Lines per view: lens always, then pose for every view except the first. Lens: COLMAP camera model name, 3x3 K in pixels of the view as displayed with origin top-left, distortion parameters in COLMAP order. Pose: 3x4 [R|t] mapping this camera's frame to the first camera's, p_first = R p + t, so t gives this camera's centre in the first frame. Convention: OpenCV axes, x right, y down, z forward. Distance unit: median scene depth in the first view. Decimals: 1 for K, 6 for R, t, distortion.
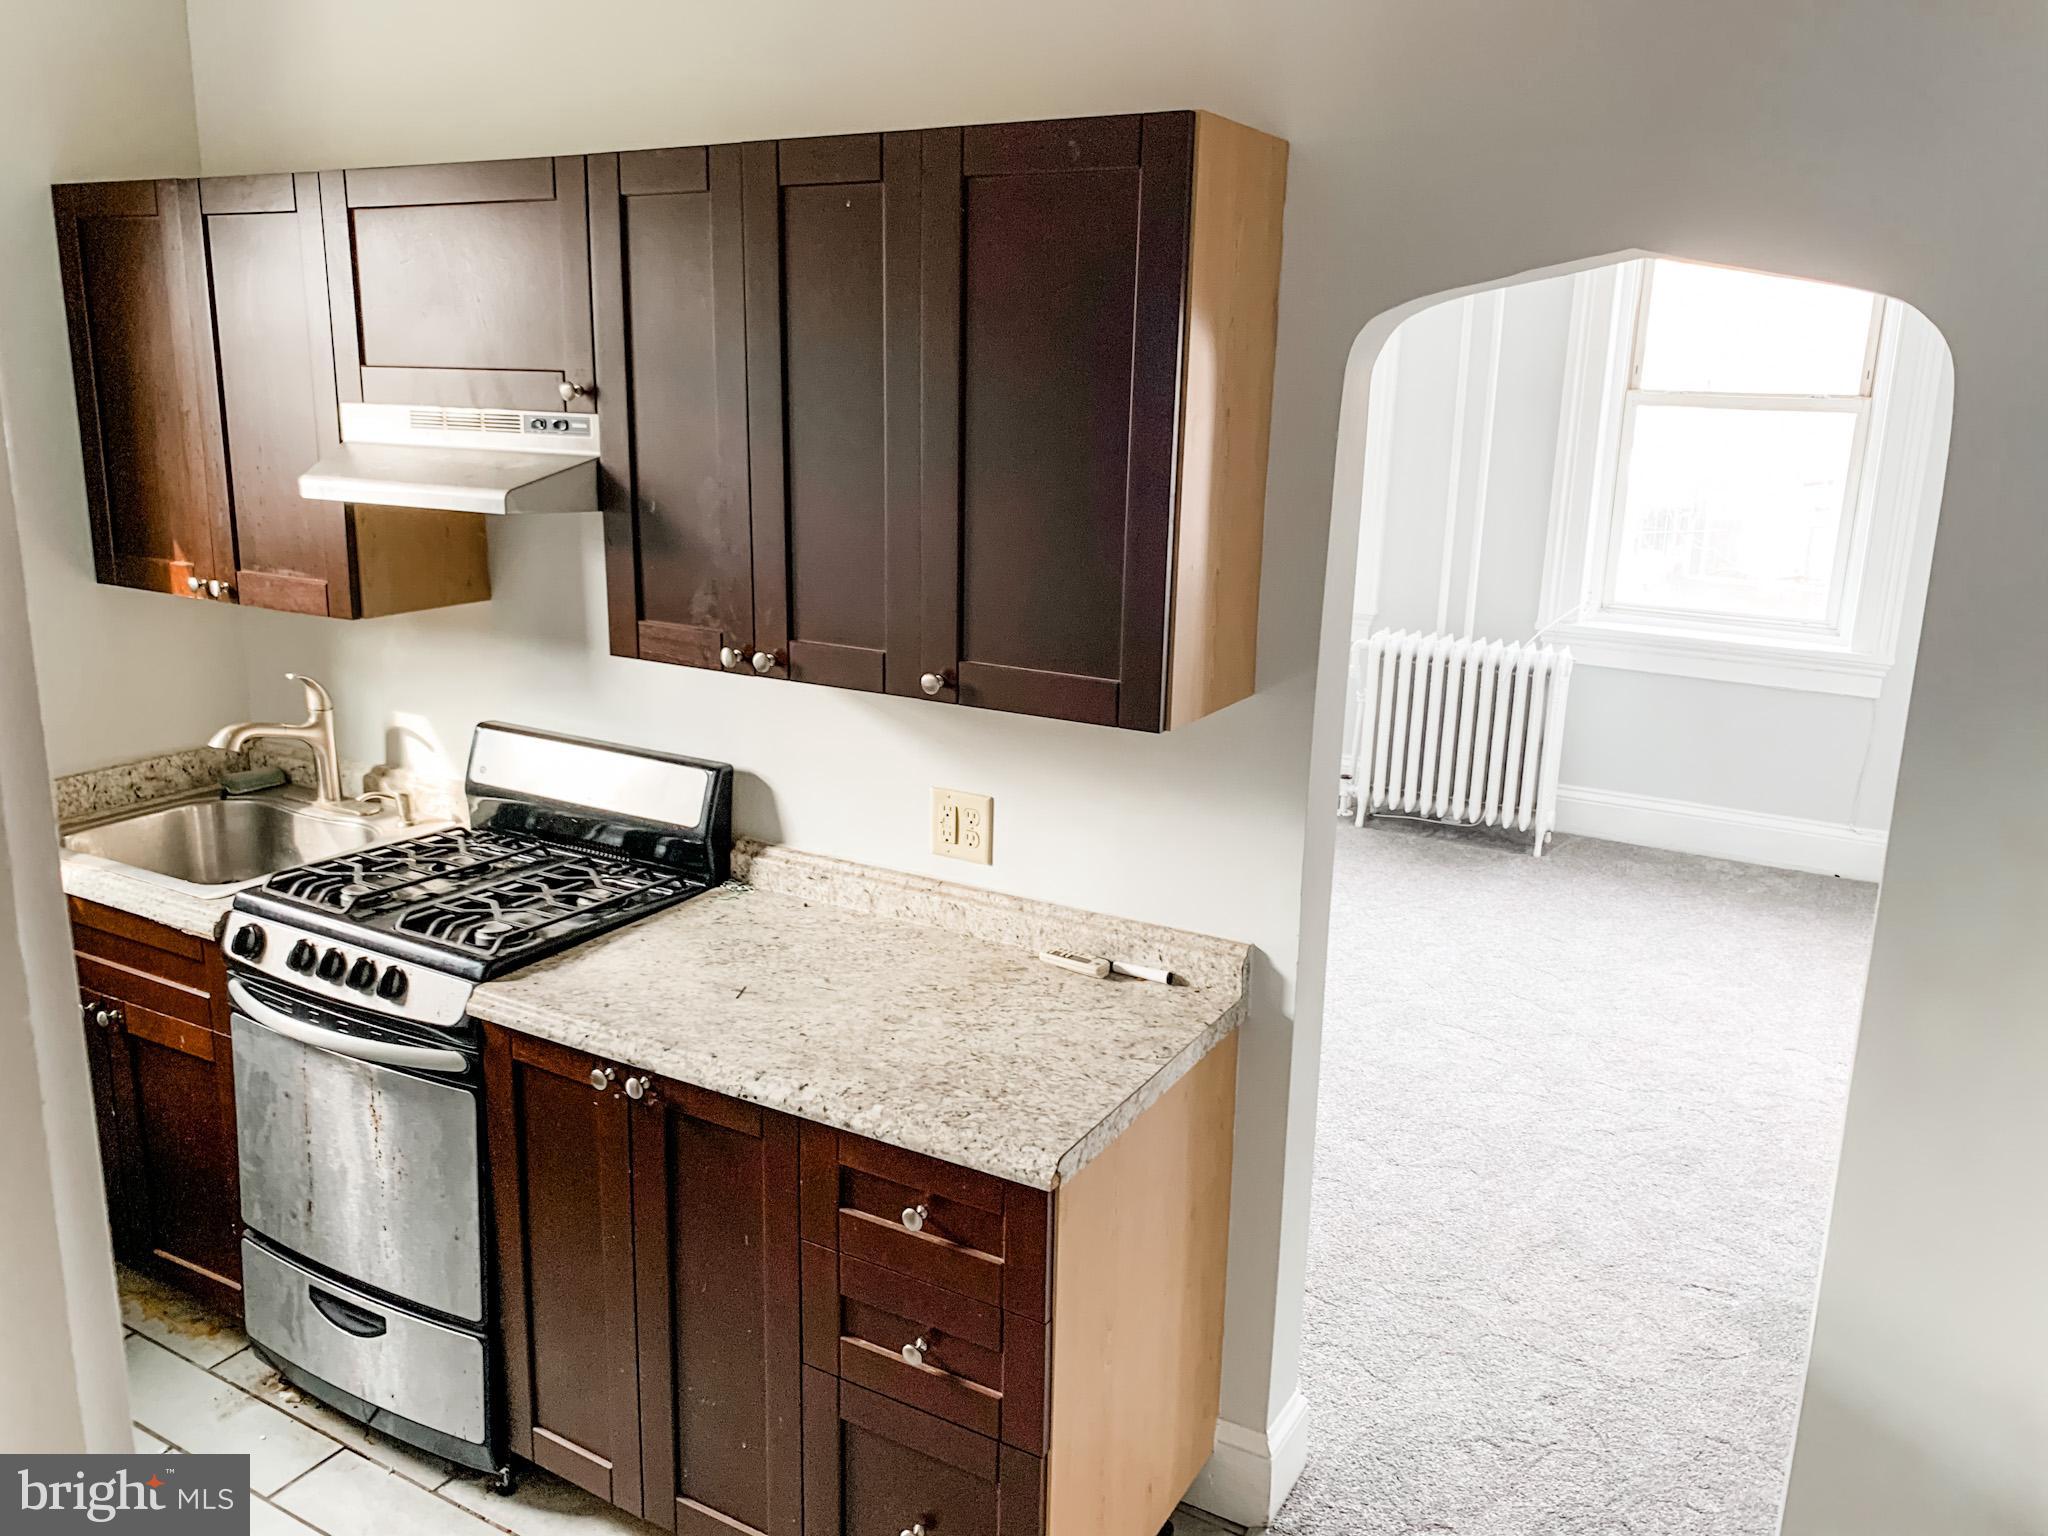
lens RADIAL K [[1576.2, 0, 1016.8], [0, 1576.2, 735.6], [0, 0, 1]] dist [0.004741, -0.001441]
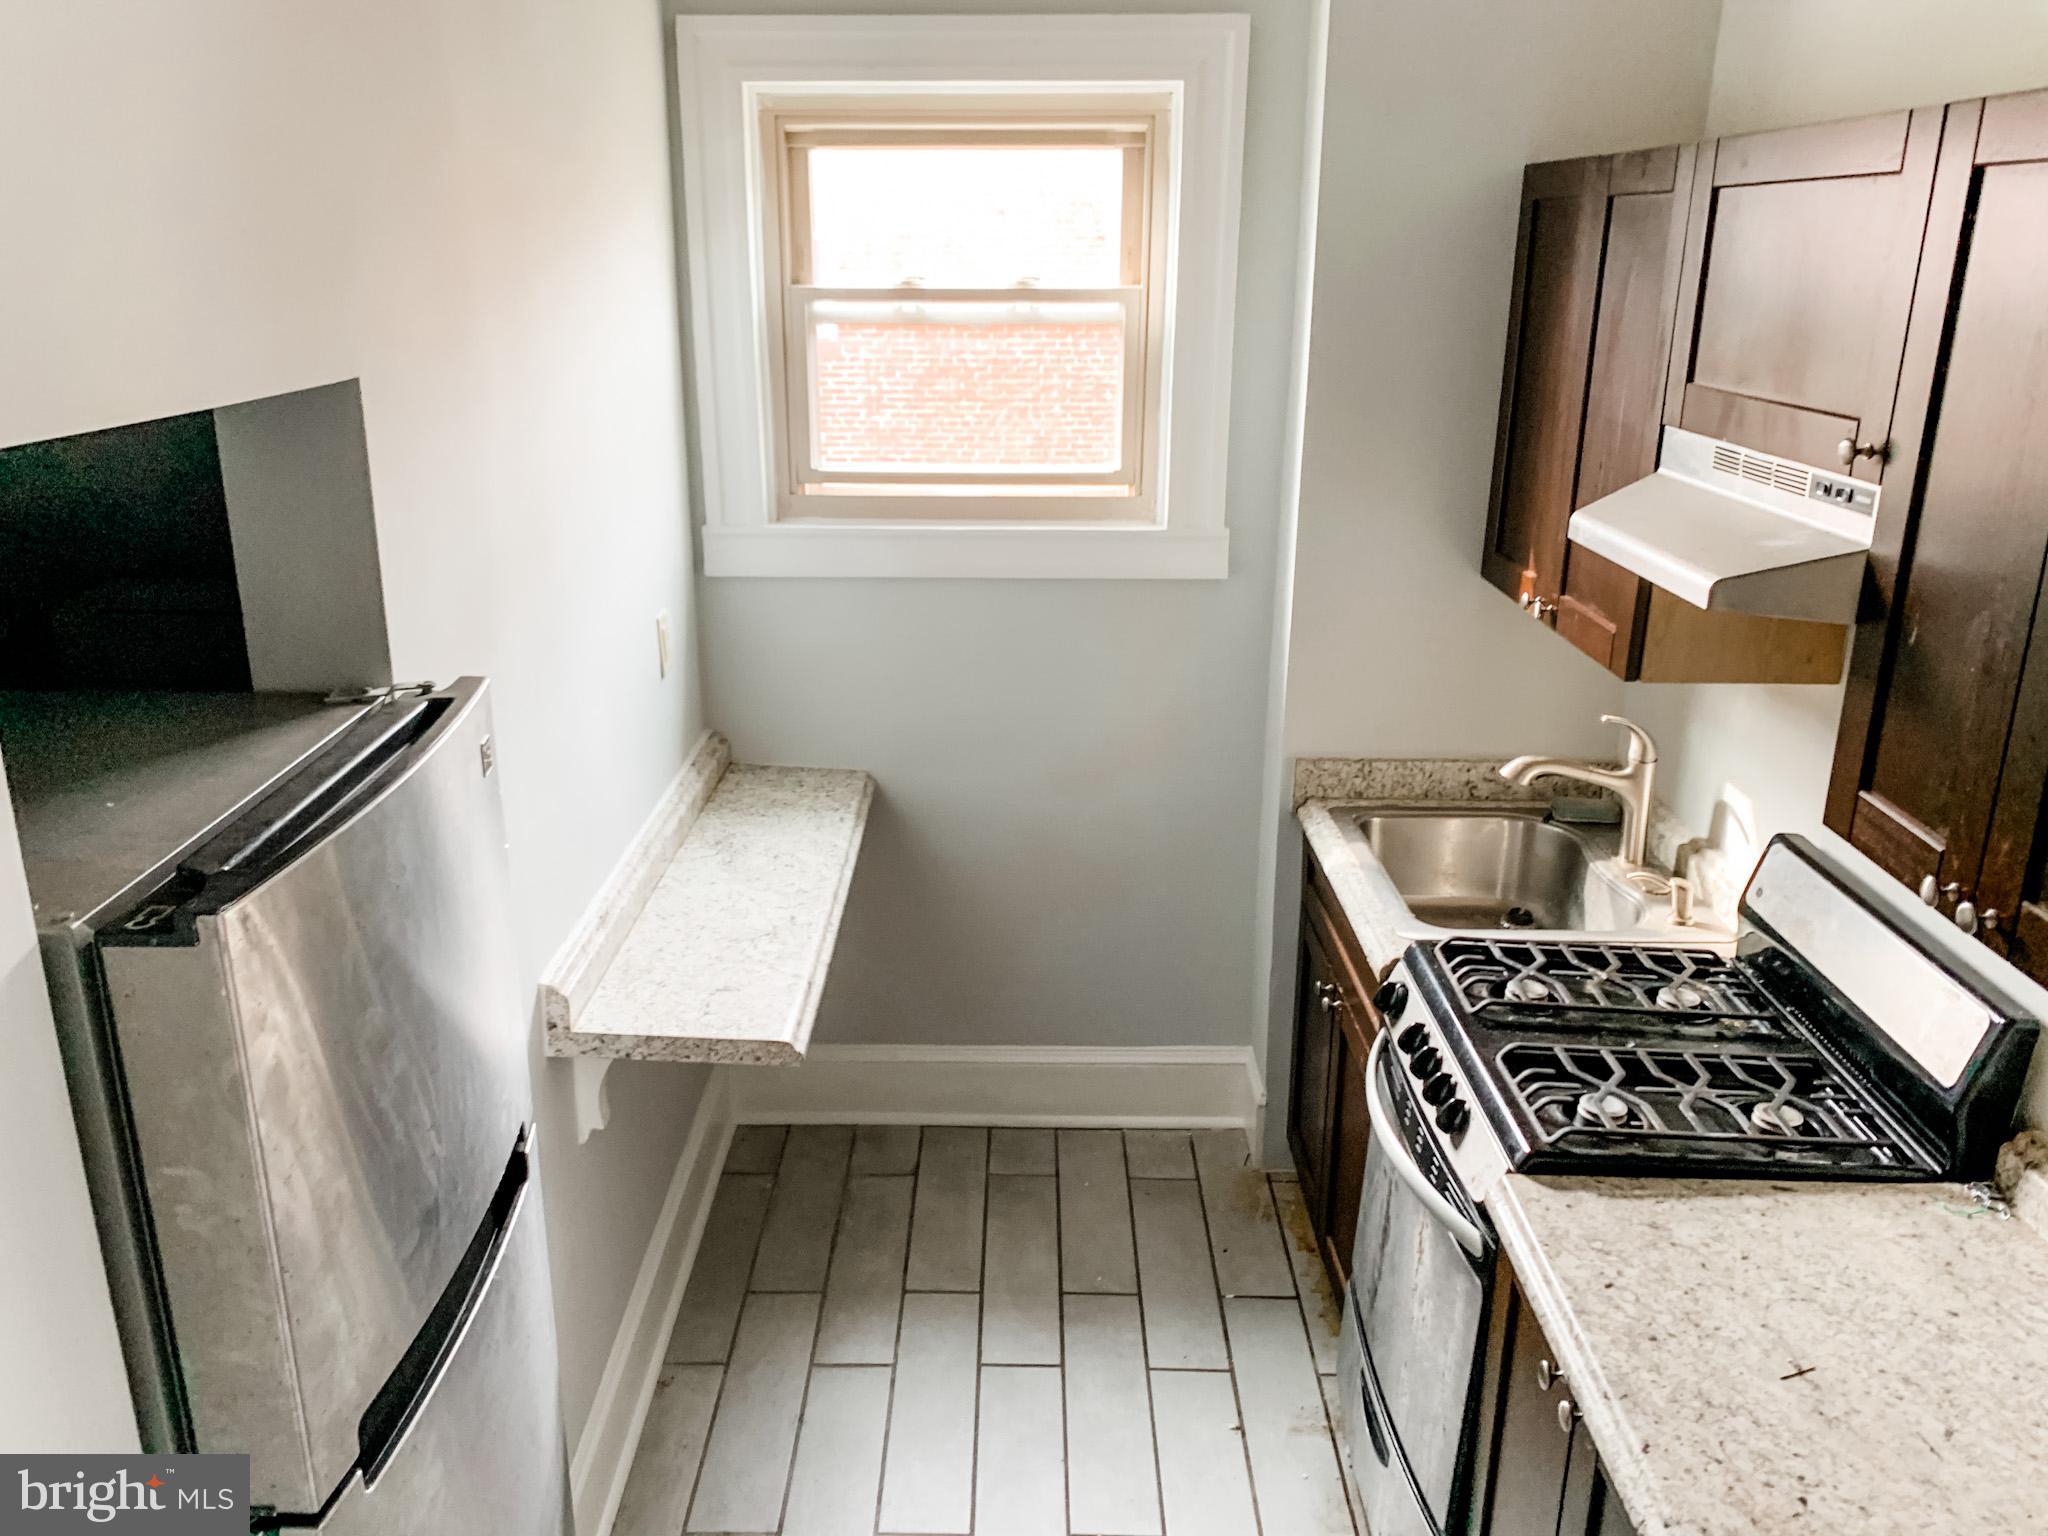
lens RADIAL K [[1576.2, 0, 1016.8], [0, 1576.2, 735.6], [0, 0, 1]] dist [0.004741, -0.001441]
pose [[0.479405, 0.251947, -0.840650, 0.136782], [-0.204575, 0.963598, 0.172130, -0.122753], [0.853416, 0.089456, 0.513496, 0.292472]]
